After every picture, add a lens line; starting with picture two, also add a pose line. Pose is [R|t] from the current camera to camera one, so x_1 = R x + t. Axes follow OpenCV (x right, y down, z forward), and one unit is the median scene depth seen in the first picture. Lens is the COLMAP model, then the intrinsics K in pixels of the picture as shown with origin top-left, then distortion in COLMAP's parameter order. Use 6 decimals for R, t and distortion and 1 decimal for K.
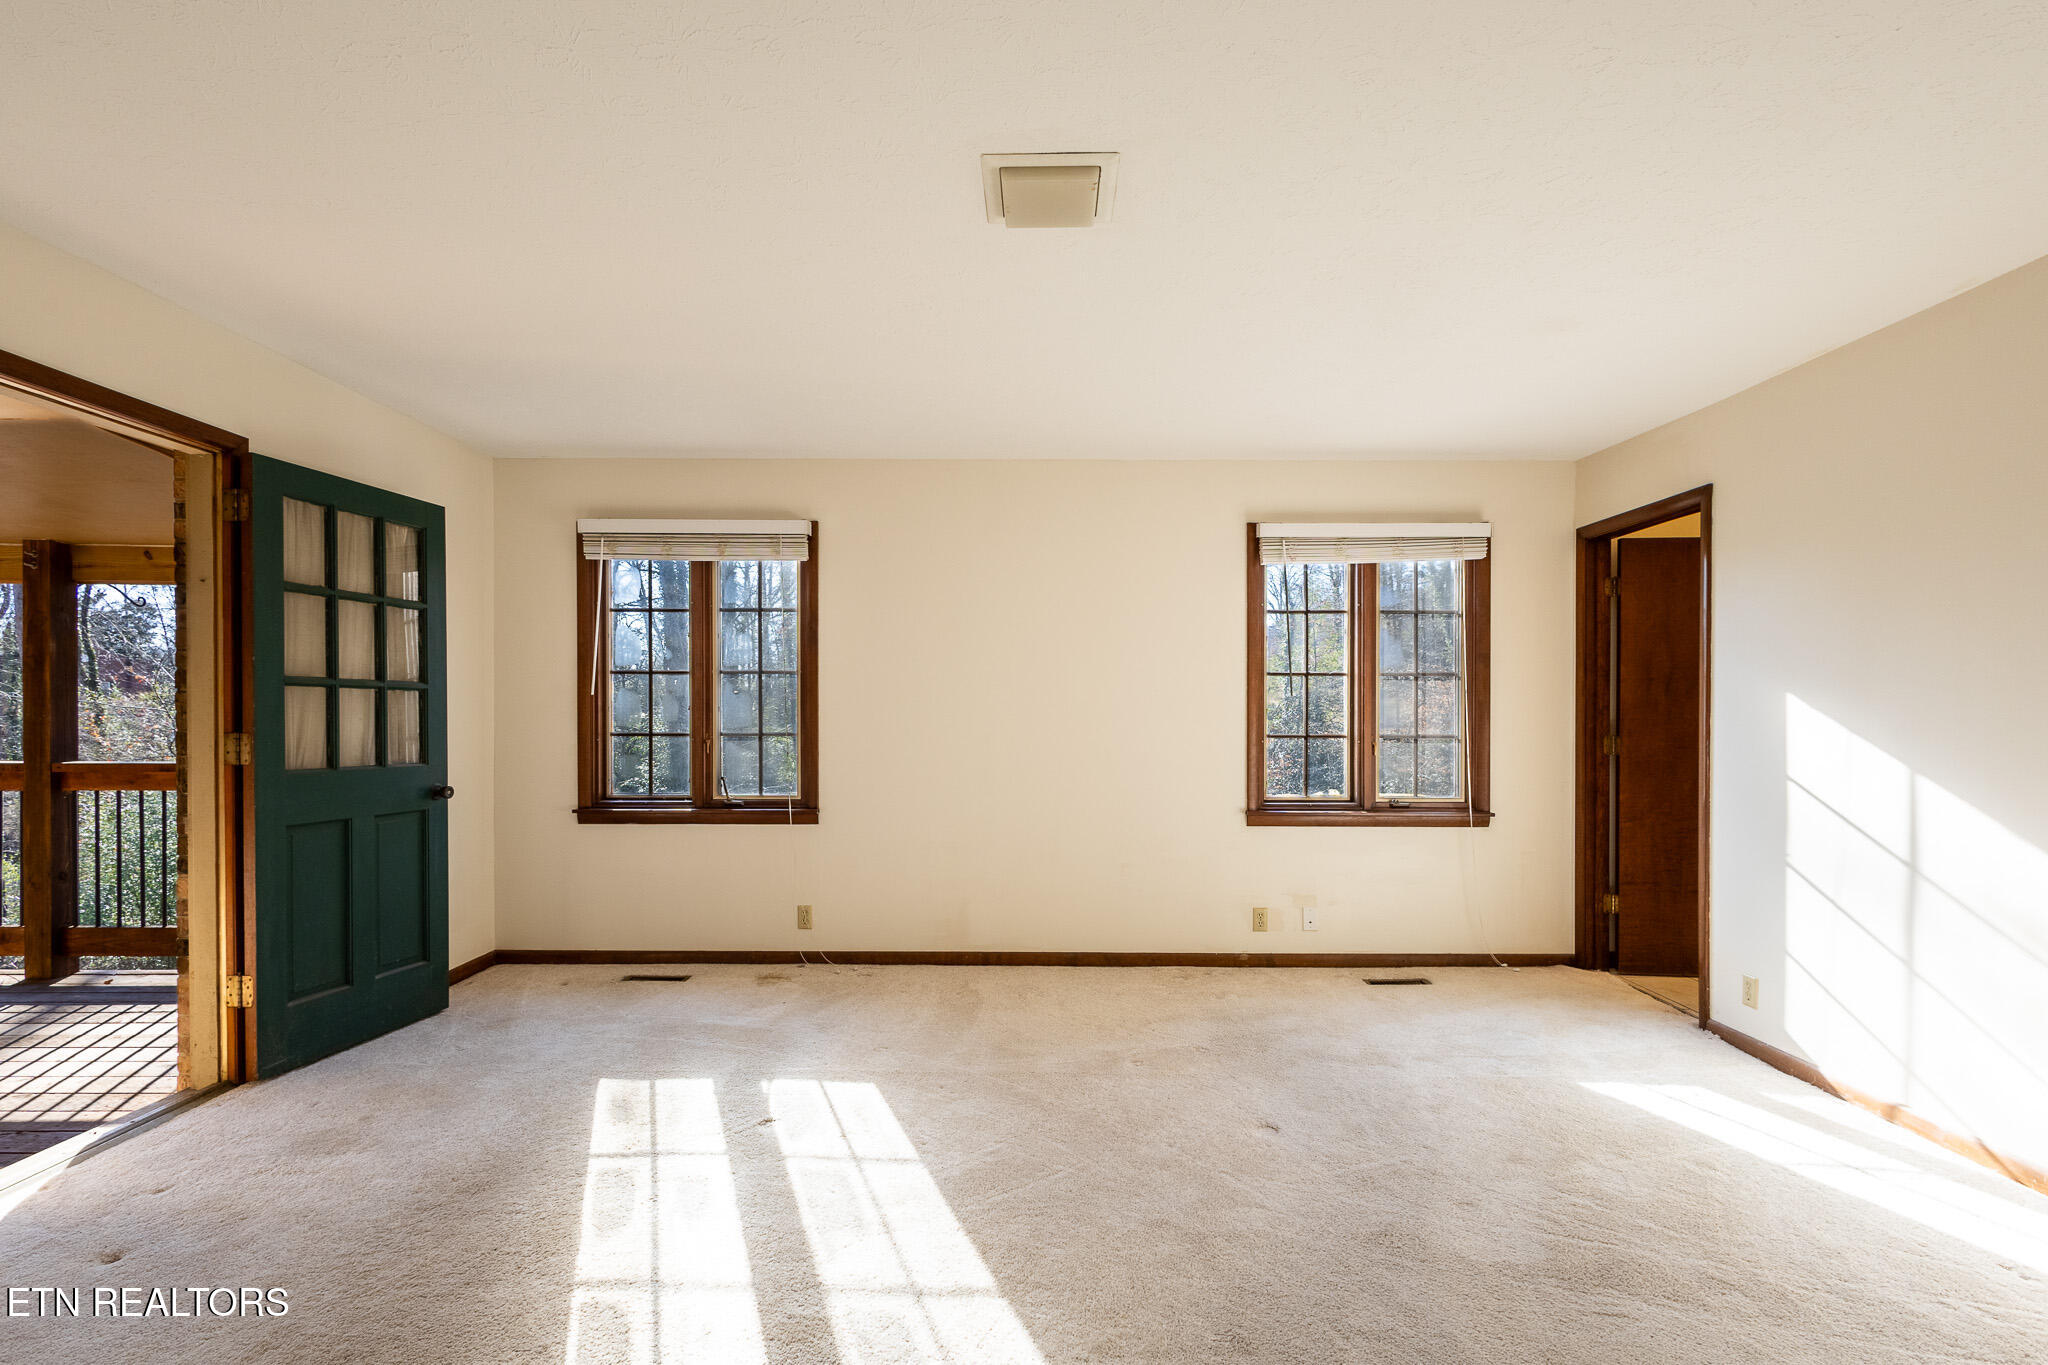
lens RADIAL K [[975.5, 0, 1015.1], [0, 975.5, 727.6], [0, 0, 1]] dist [0.003481, 0.000607]
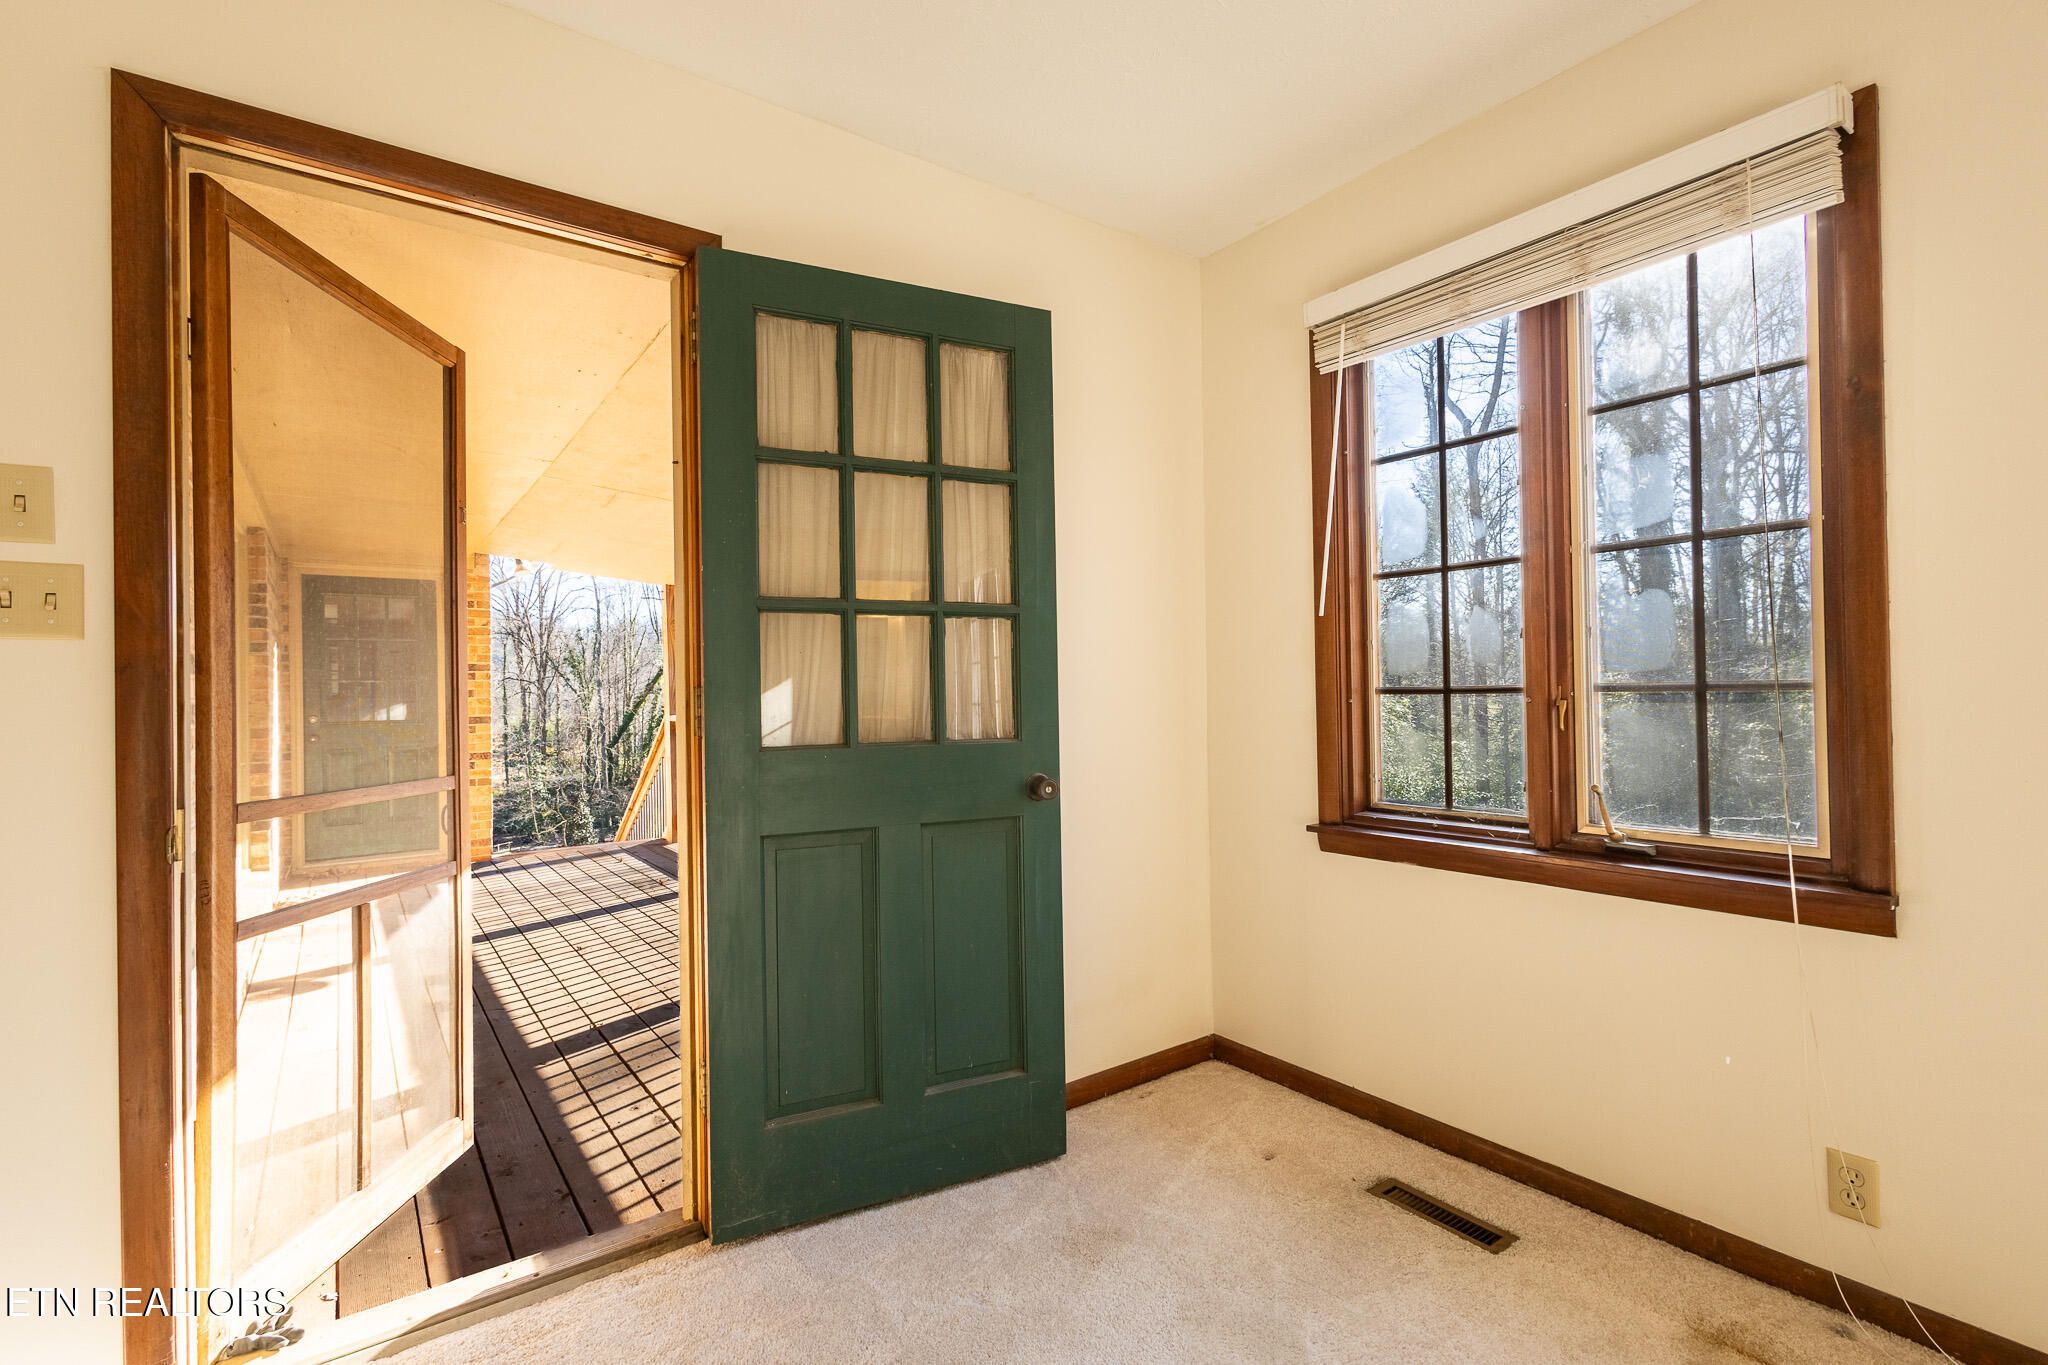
lens RADIAL K [[944.1, 0, 1019.6], [0, 944.1, 684.7], [0, 0, 1]] dist [0.003723, -0.000114]
pose [[0.597707, -0.017272, -0.801529, -0.115407], [0.007863, 0.999846, -0.015682, 0.010254], [0.801676, 0.003071, 0.597750, 0.542381]]
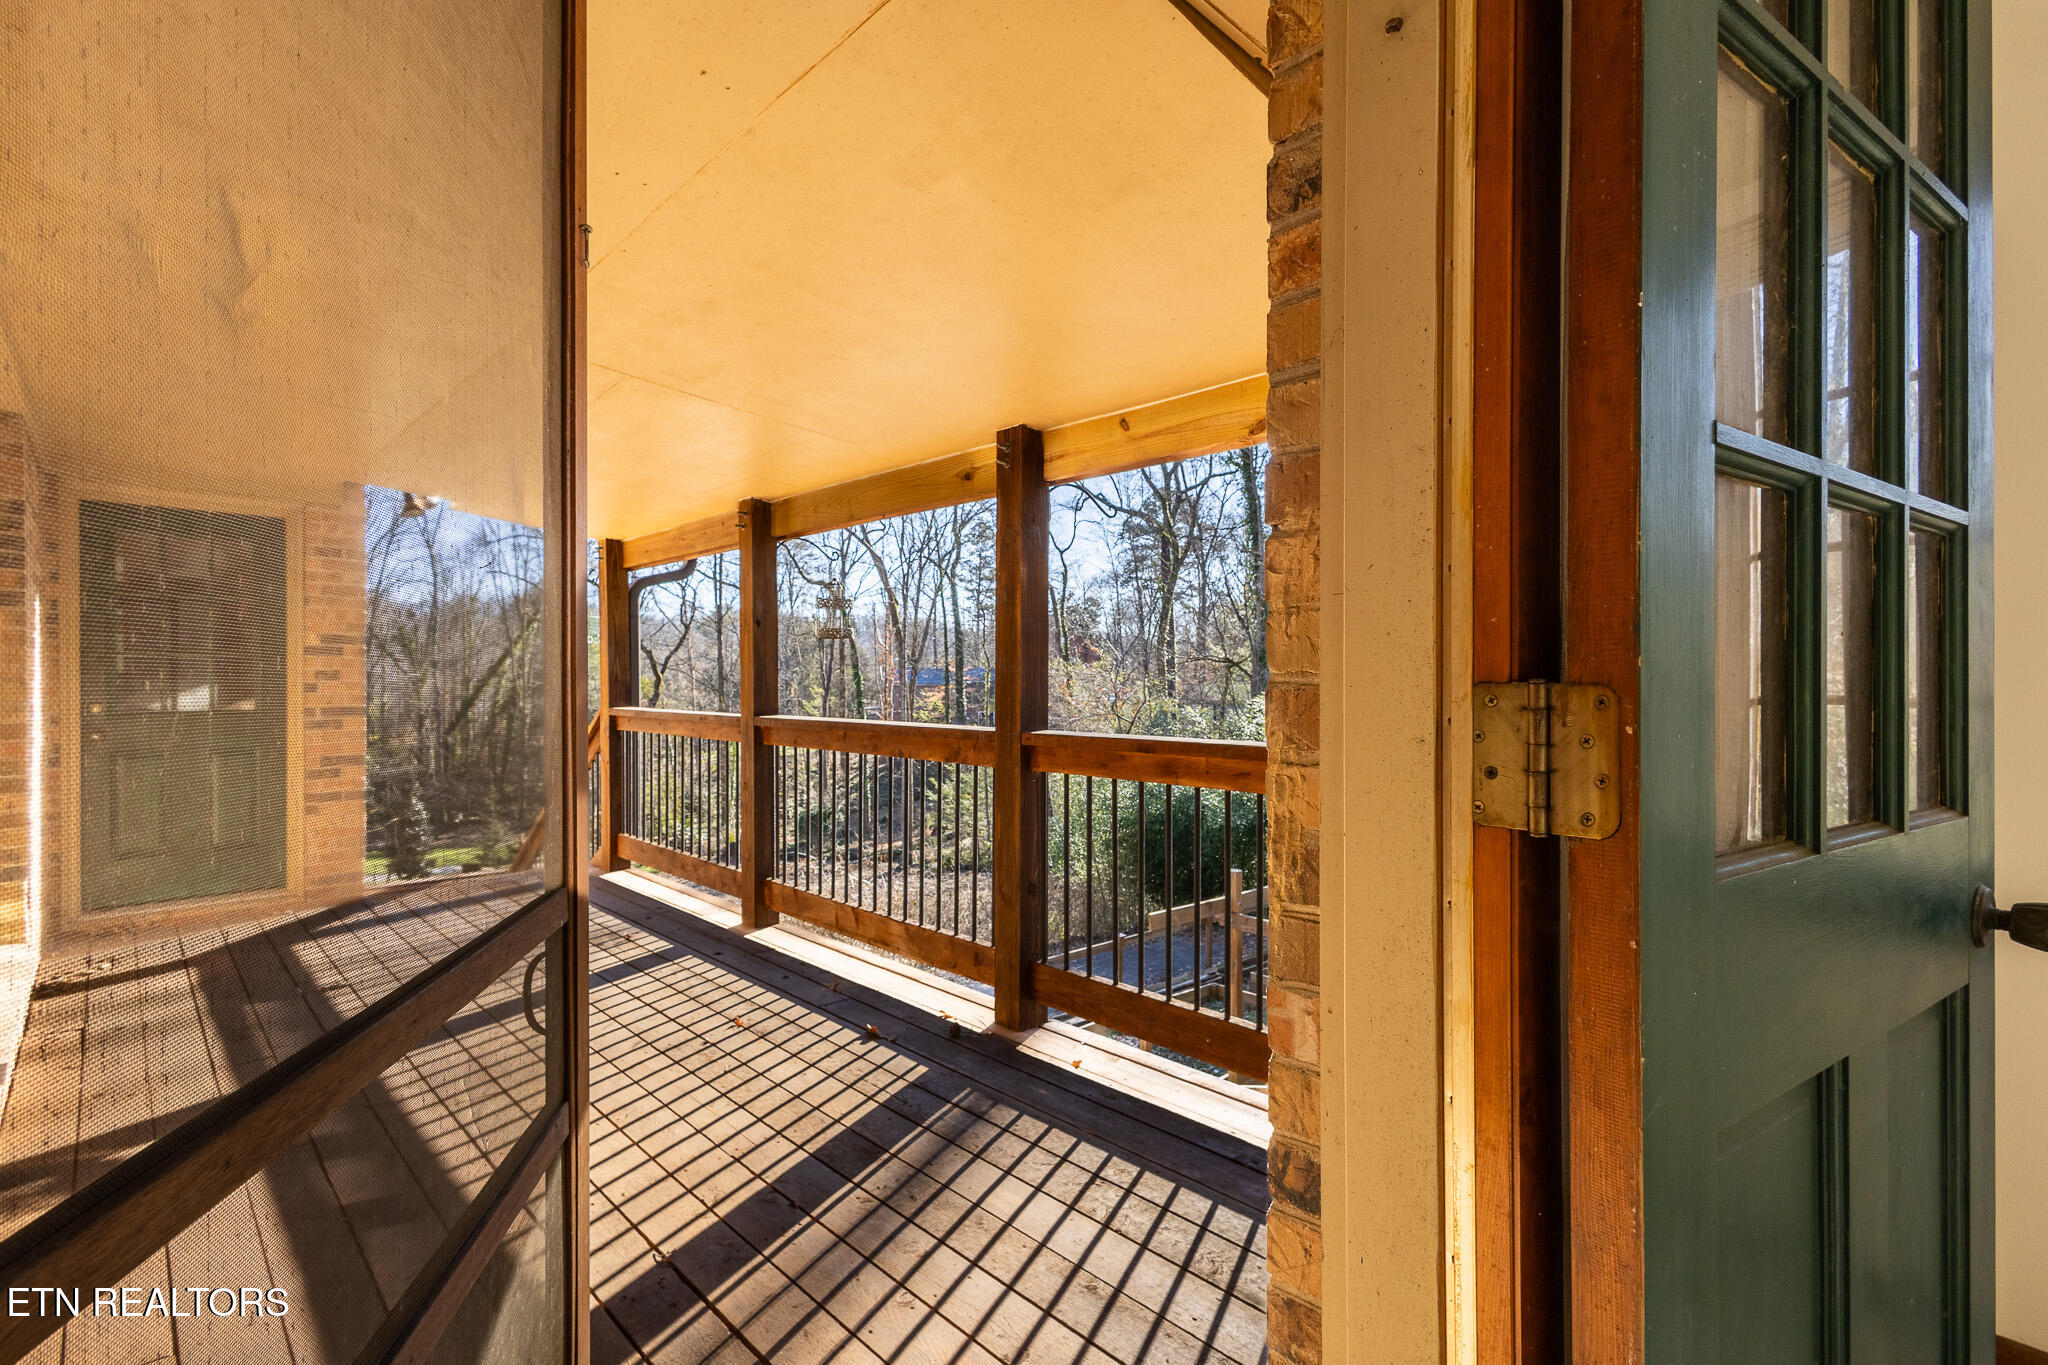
lens RADIAL K [[964.7, 0, 1024.0], [0, 964.7, 682.5], [0, 0, 1]] dist [0.008587, -0.000187]
pose [[0.697010, -0.000557, -0.717061, -0.492772], [-0.007482, 0.999940, -0.008050, 0.005325], [0.717022, 0.010976, 0.696964, 0.527219]]
